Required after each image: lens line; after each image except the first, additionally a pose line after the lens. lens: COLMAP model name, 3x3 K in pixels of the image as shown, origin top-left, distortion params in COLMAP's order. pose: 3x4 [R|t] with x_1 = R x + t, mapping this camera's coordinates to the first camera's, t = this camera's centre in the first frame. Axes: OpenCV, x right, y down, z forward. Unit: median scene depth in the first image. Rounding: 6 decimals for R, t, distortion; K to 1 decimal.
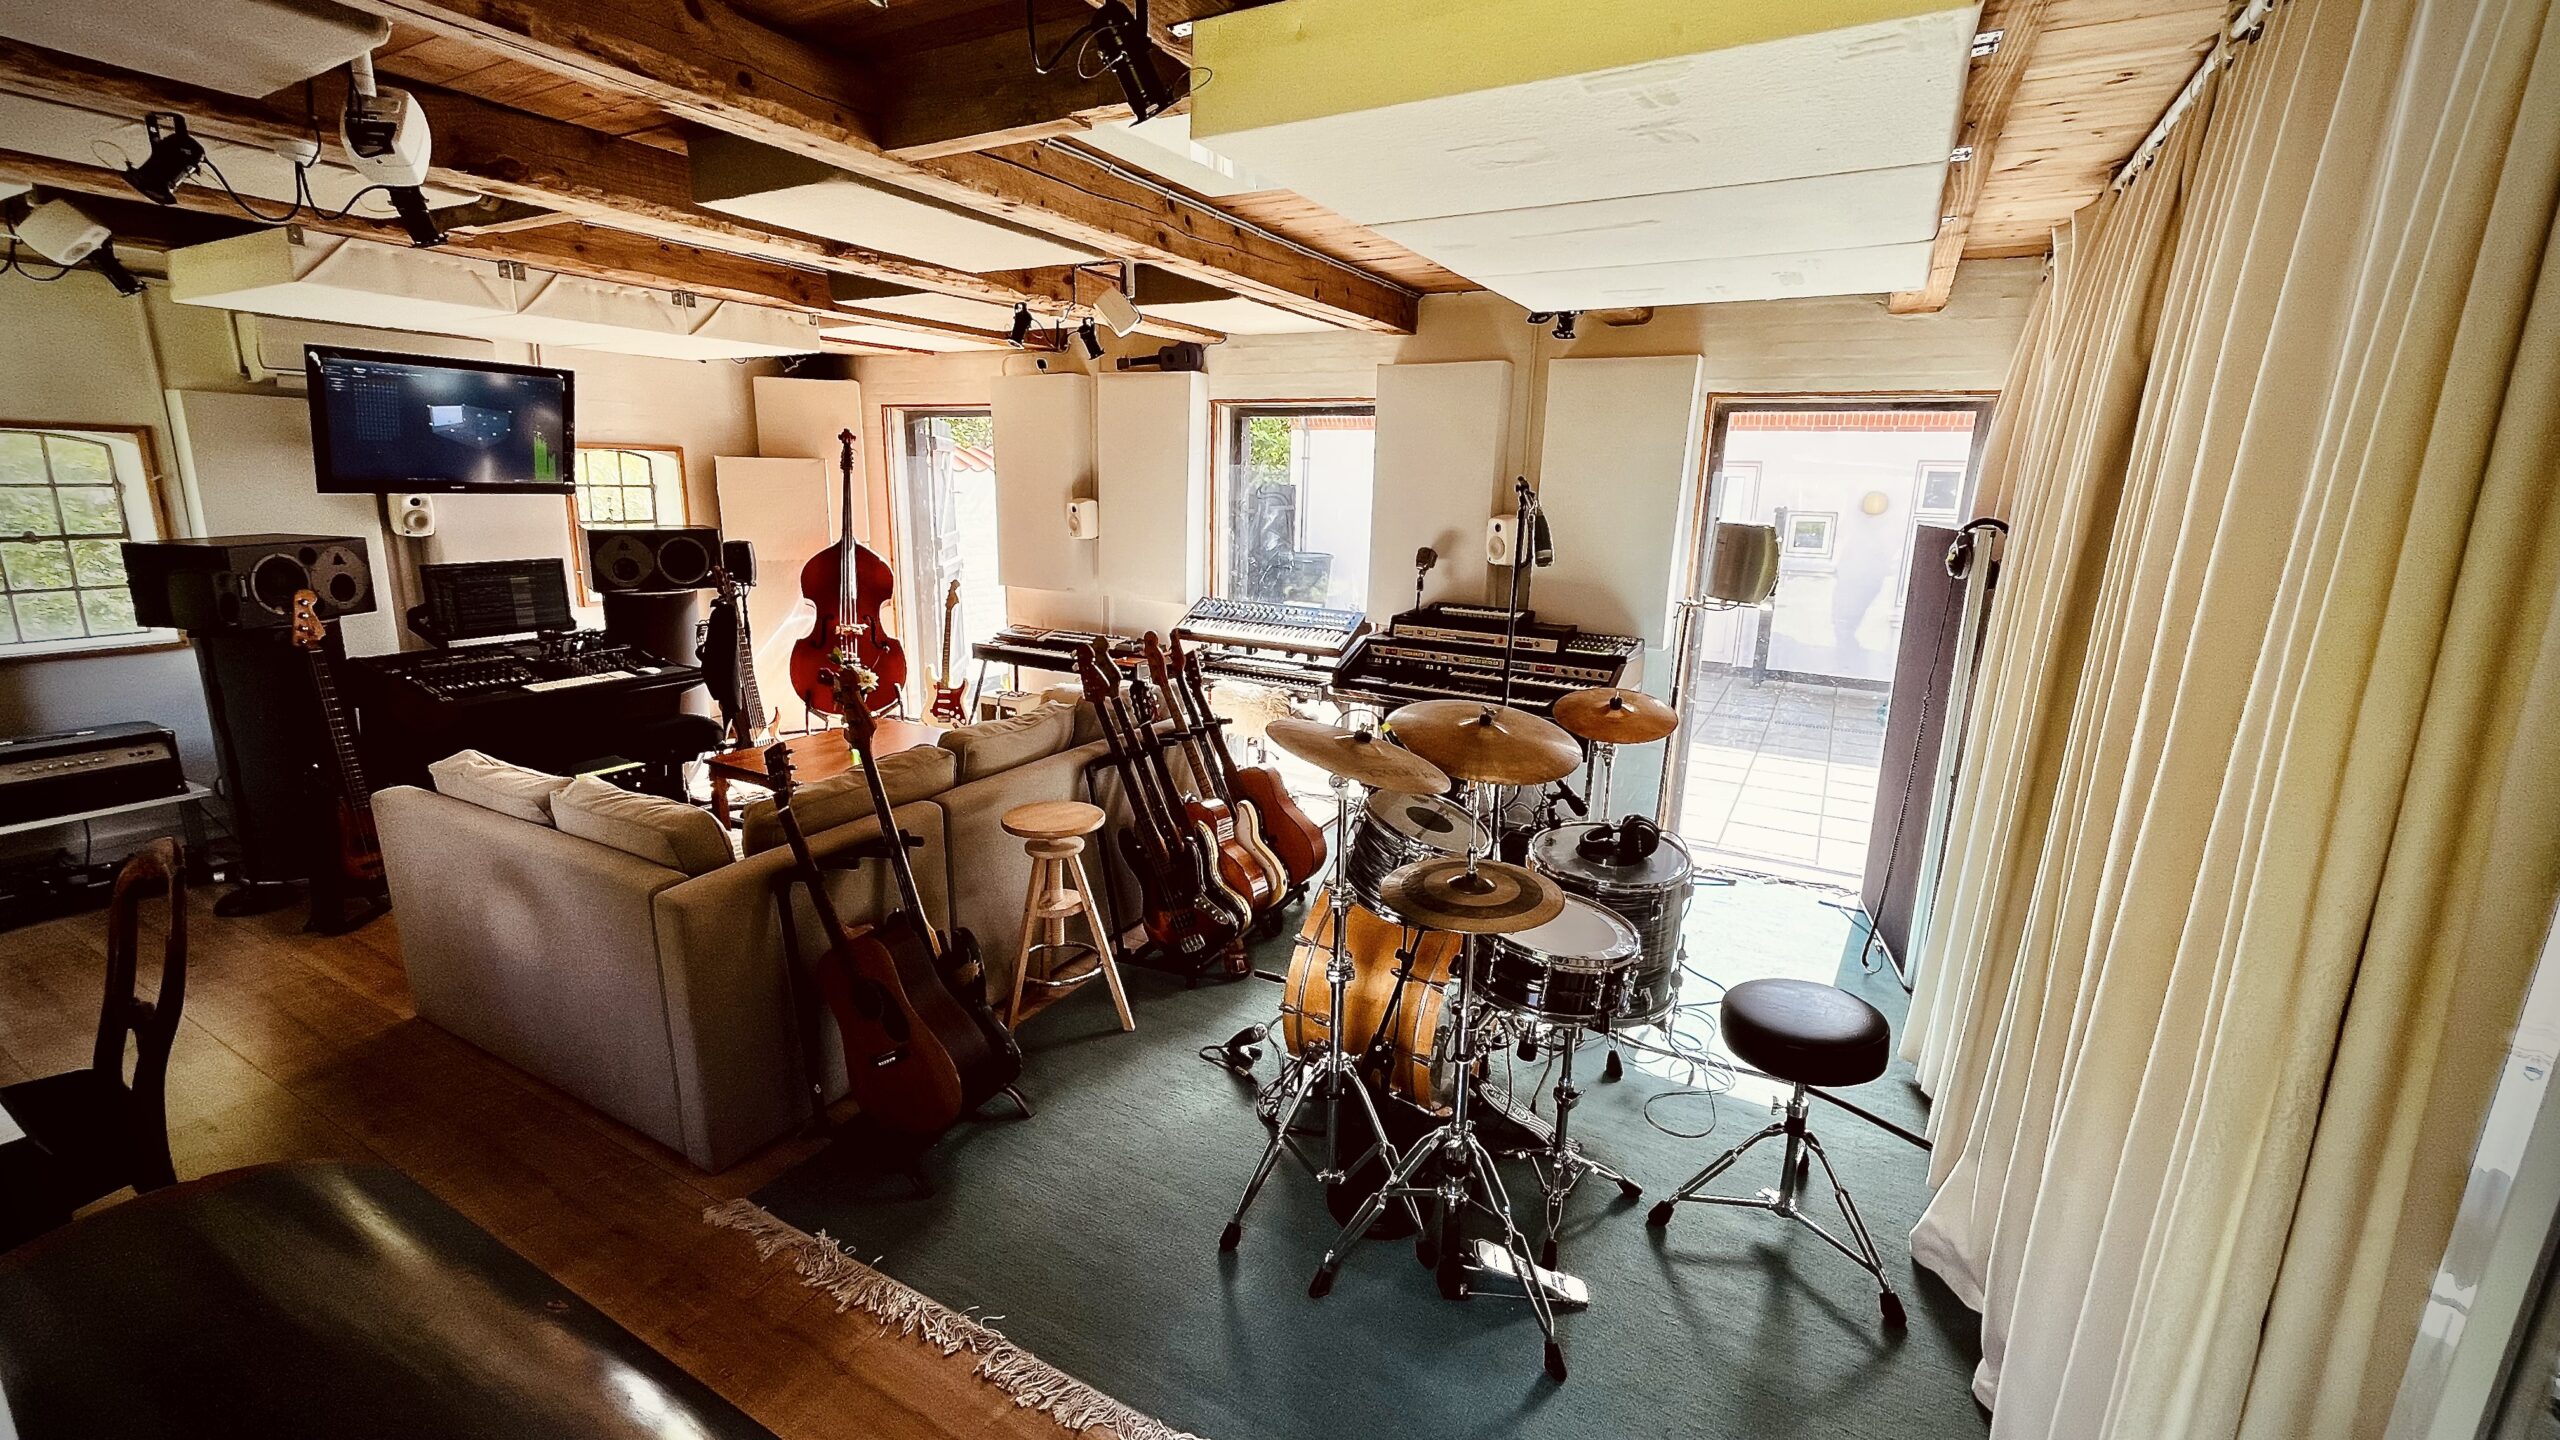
lens RADIAL K [[1034.5, 0, 1287.2], [0, 1034.5, 717.6], [0, 0, 1]] dist [-0.002054, -0.000656]
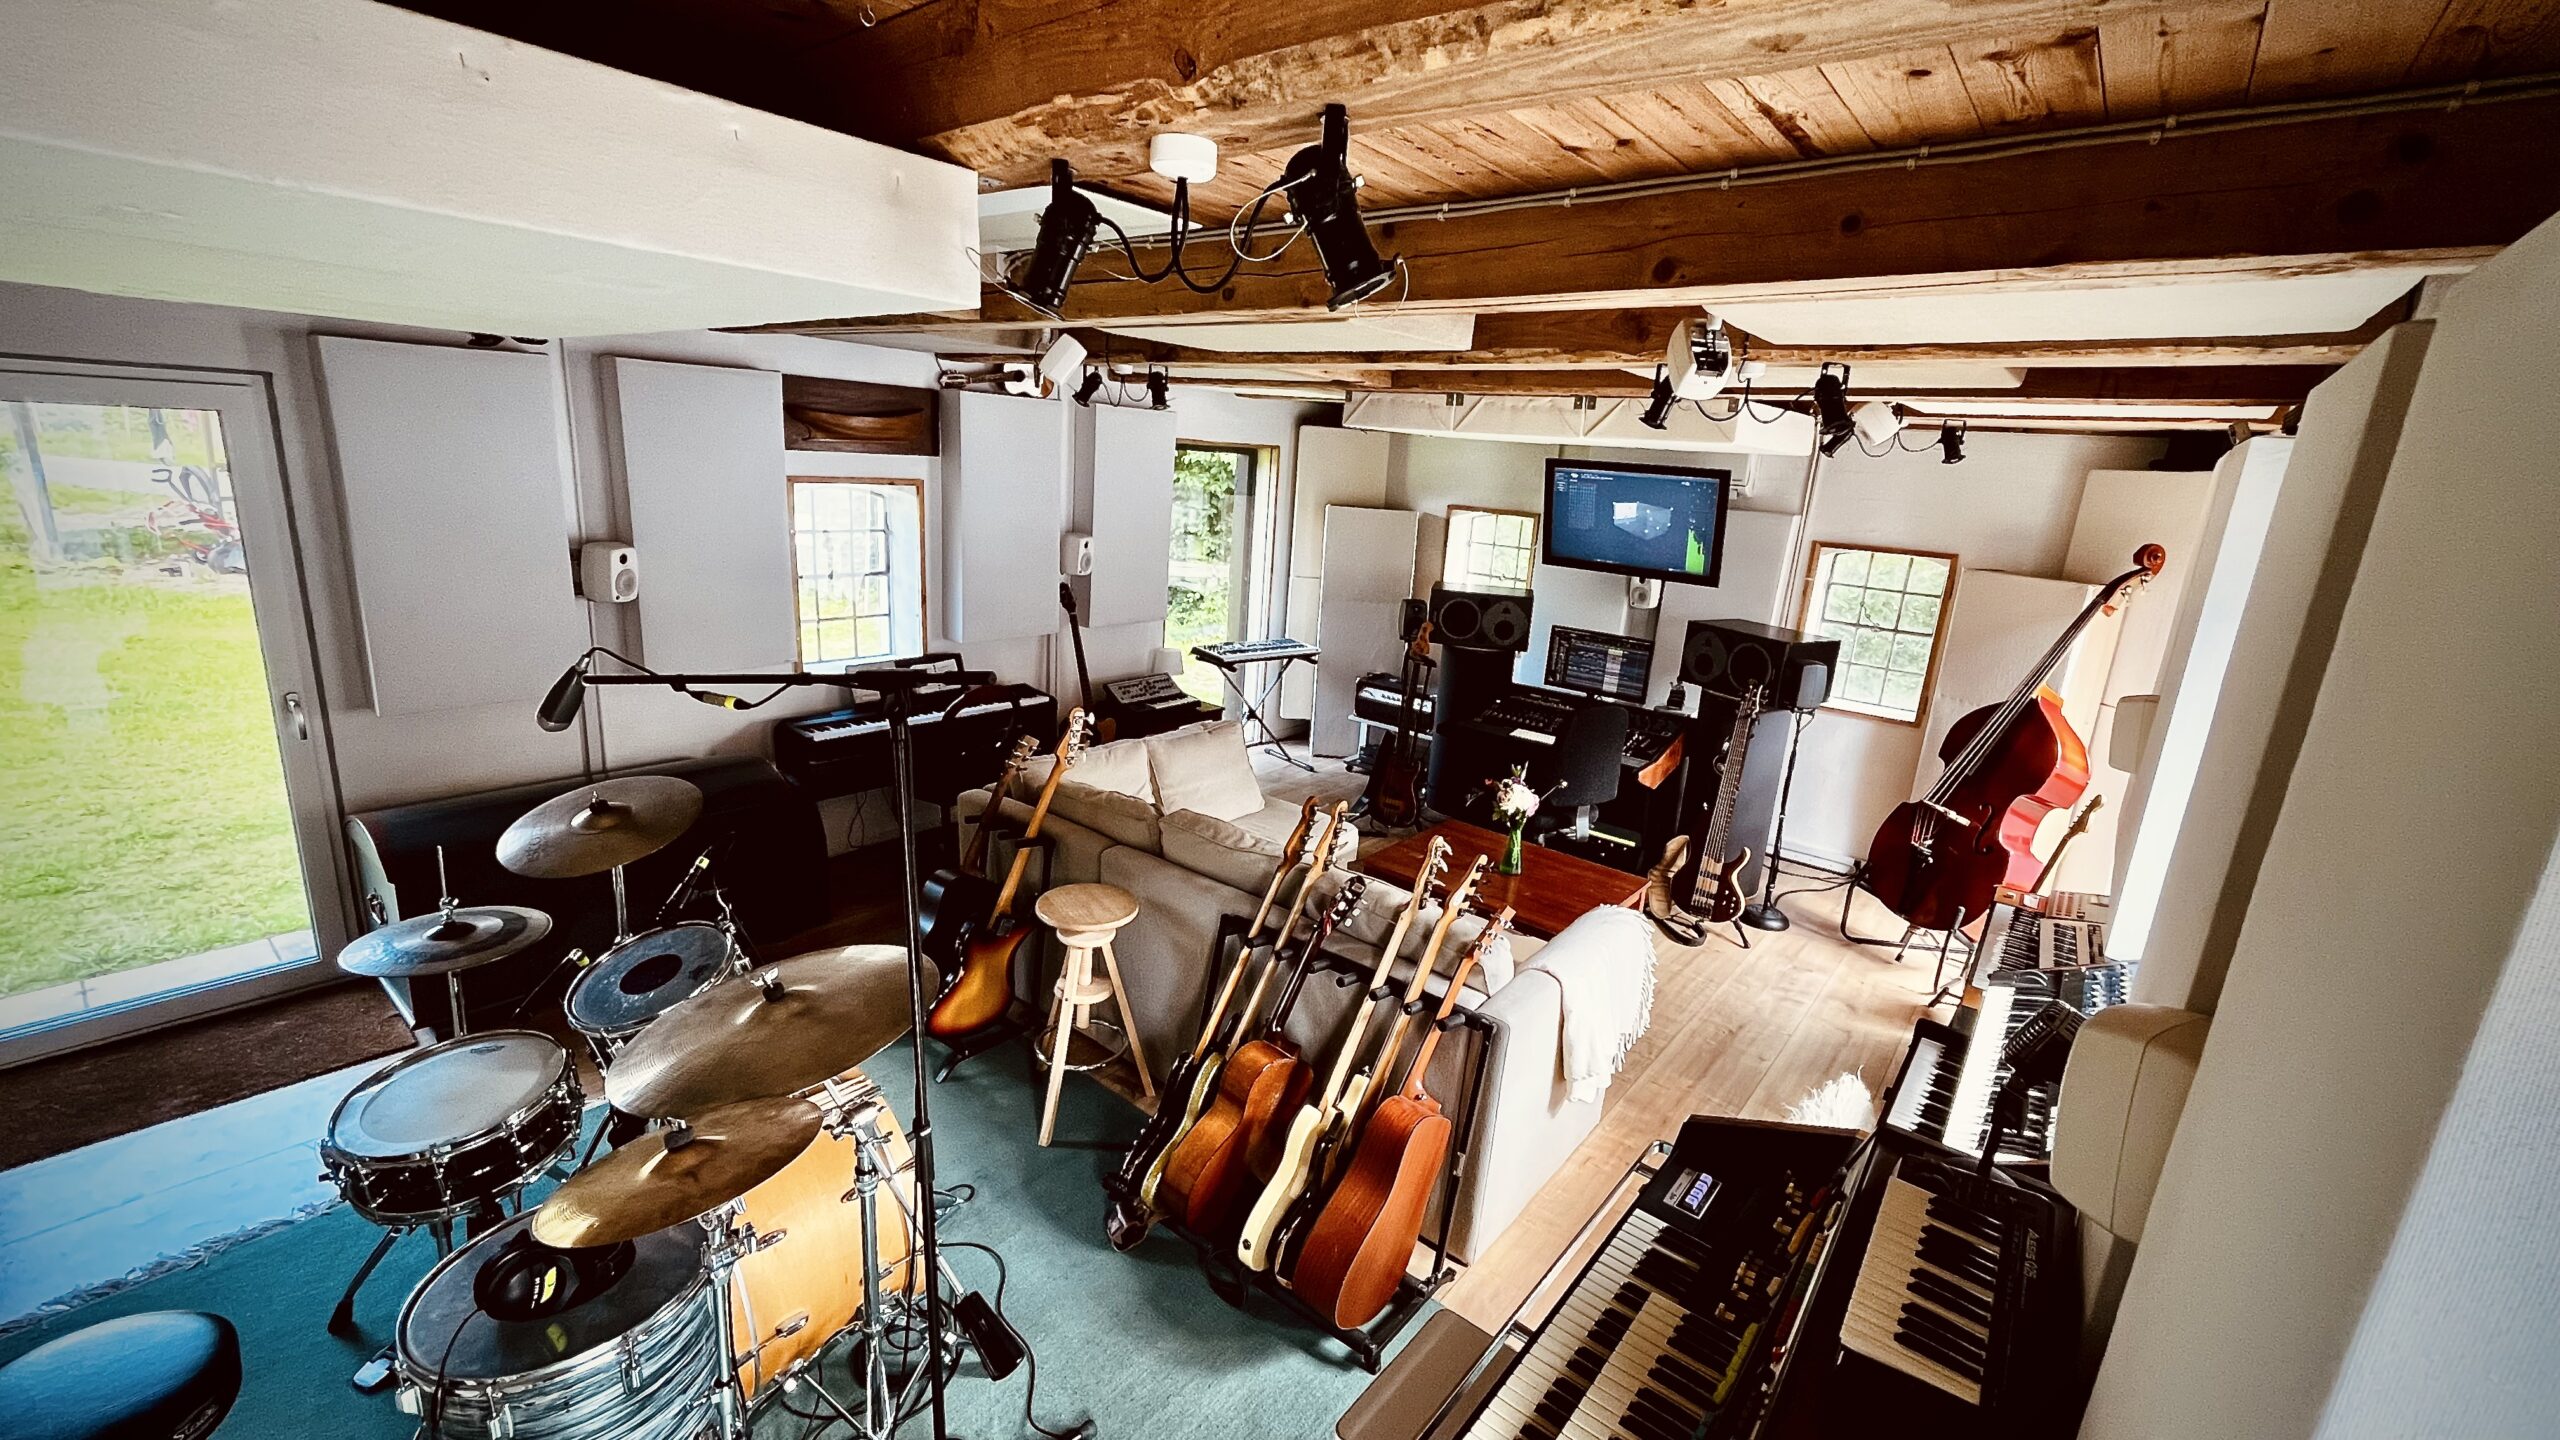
lens RADIAL K [[1034.5, 0, 1281.2], [0, 1034.5, 709.9], [0, 0, 1]] dist [-0.002054, -0.000656]
pose [[-0.186227, 0.200228, -0.961888, 0.509237], [-0.290468, 0.924031, 0.248584, -0.292168], [0.938588, 0.325691, -0.113920, 0.935016]]
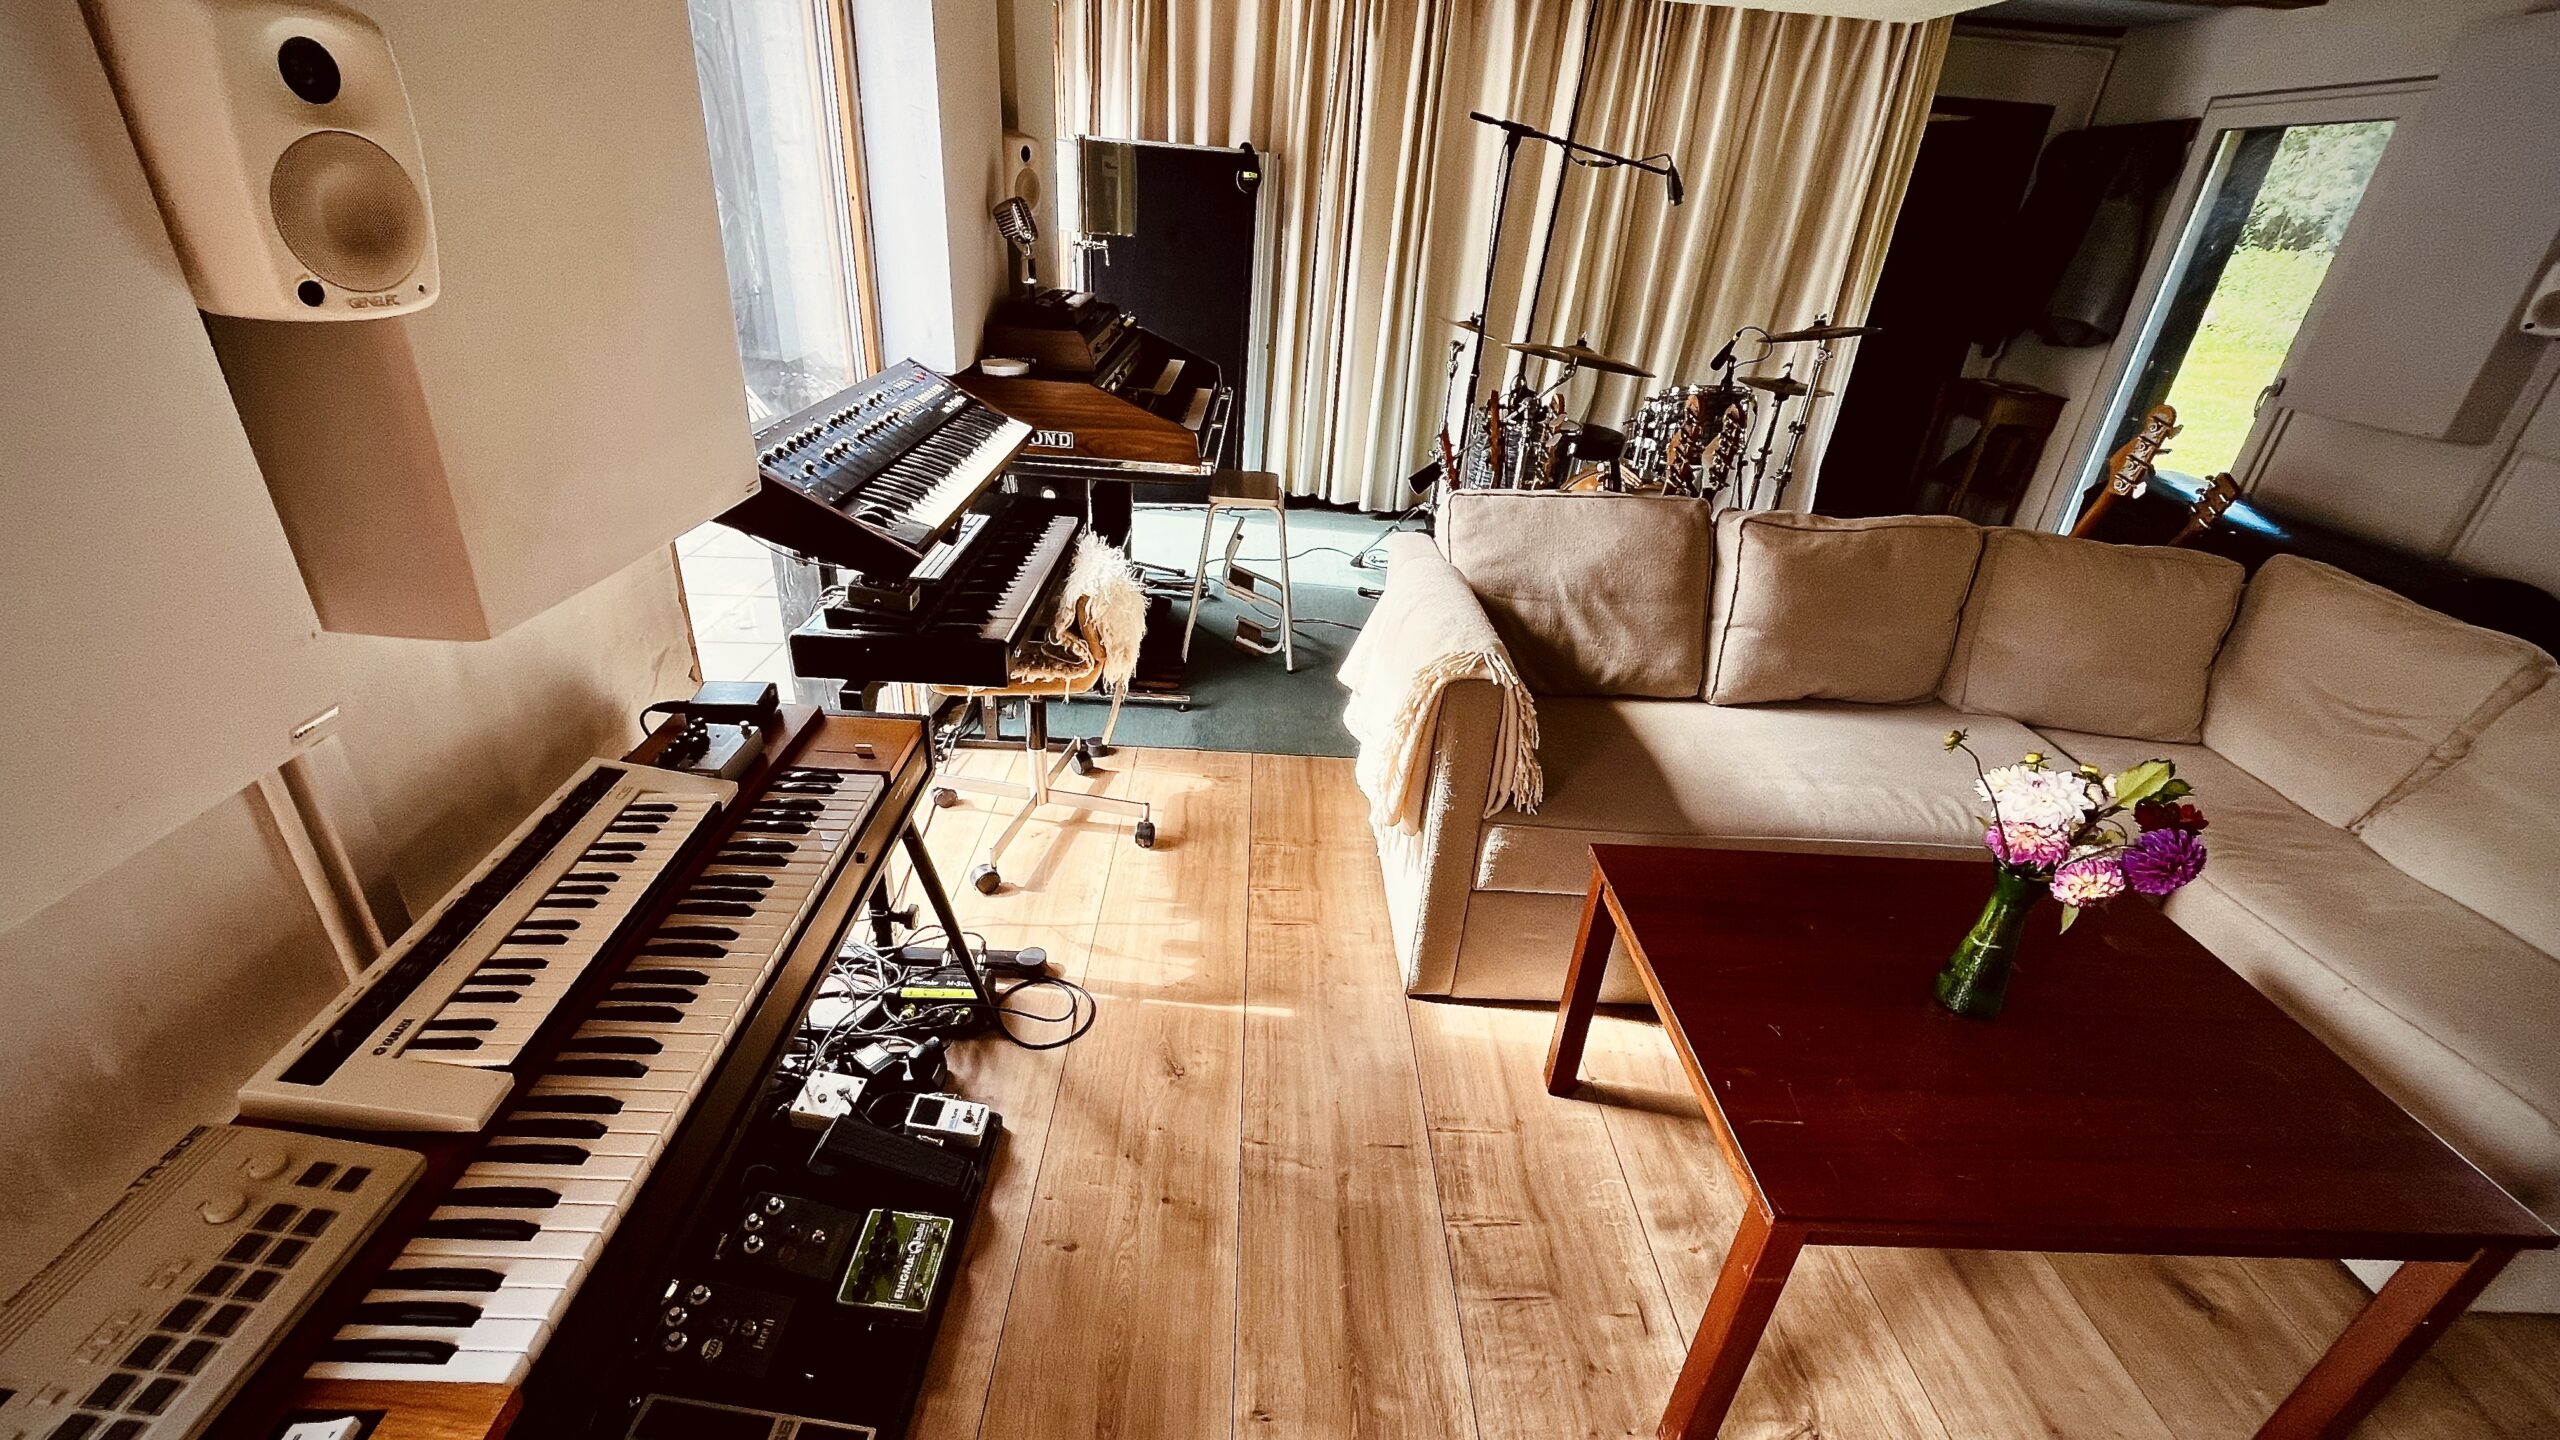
lens RADIAL K [[1034.5, 0, 1287.6], [0, 1034.5, 720.1], [0, 0, 1]] dist [-0.002054, -0.000656]
pose [[-0.493031, -0.450193, 0.744477, -0.547796], [0.117992, 0.813203, 0.569893, -0.273362], [-0.861973, 0.368817, -0.347815, 1.360360]]
